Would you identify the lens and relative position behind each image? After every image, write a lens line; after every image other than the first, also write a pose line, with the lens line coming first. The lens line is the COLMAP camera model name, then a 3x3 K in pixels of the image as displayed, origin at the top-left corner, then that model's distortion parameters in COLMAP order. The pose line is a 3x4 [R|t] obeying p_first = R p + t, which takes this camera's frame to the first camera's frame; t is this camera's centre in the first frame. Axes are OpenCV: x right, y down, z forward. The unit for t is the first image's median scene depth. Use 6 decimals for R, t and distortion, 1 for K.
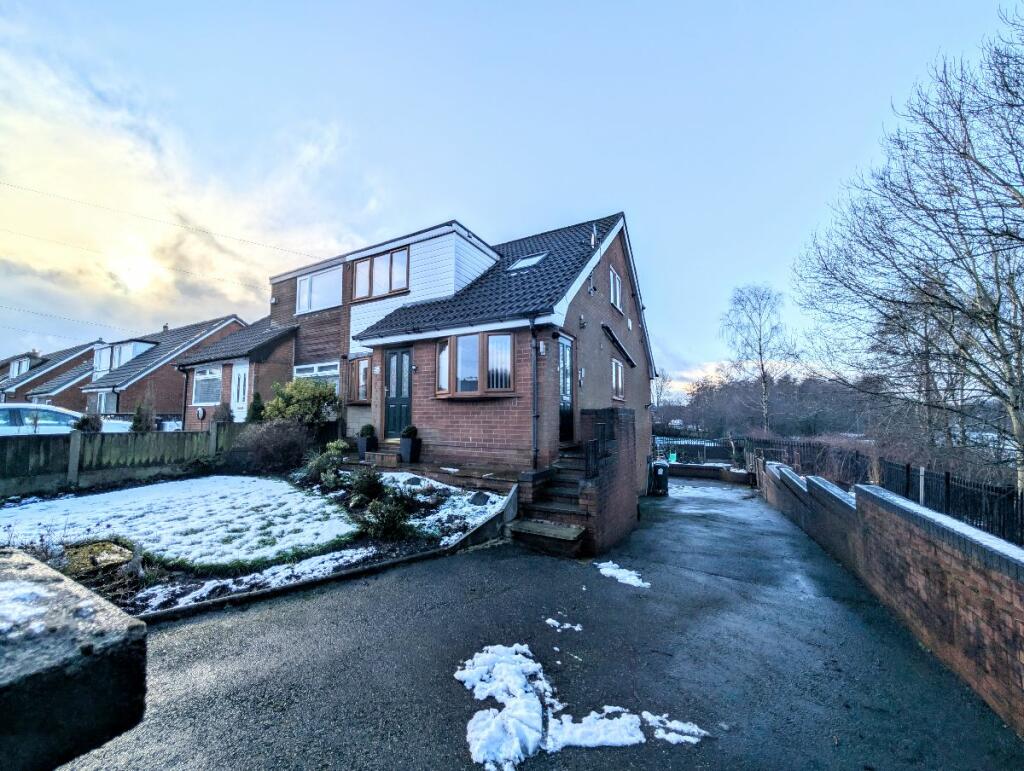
lens RADIAL K [[386.0, 0, 509.9], [0, 386.0, 393.4], [0, 0, 1]] dist [-0.000357, -0.000105]
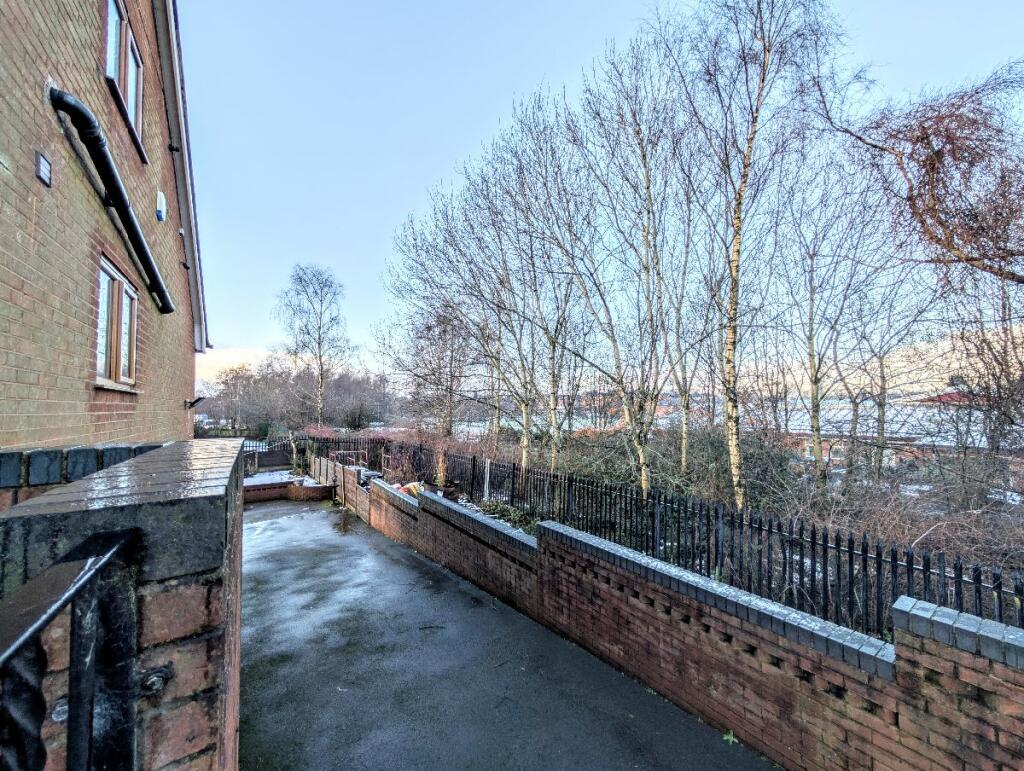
lens RADIAL K [[386.0, 0, 509.9], [0, 386.0, 393.4], [0, 0, 1]] dist [-0.000357, -0.000105]
pose [[0.462554, 0.029382, 0.886104, 0.041416], [-0.048809, 0.998779, -0.007640, 0.001968], [-0.885246, -0.039716, 0.463424, 0.158612]]
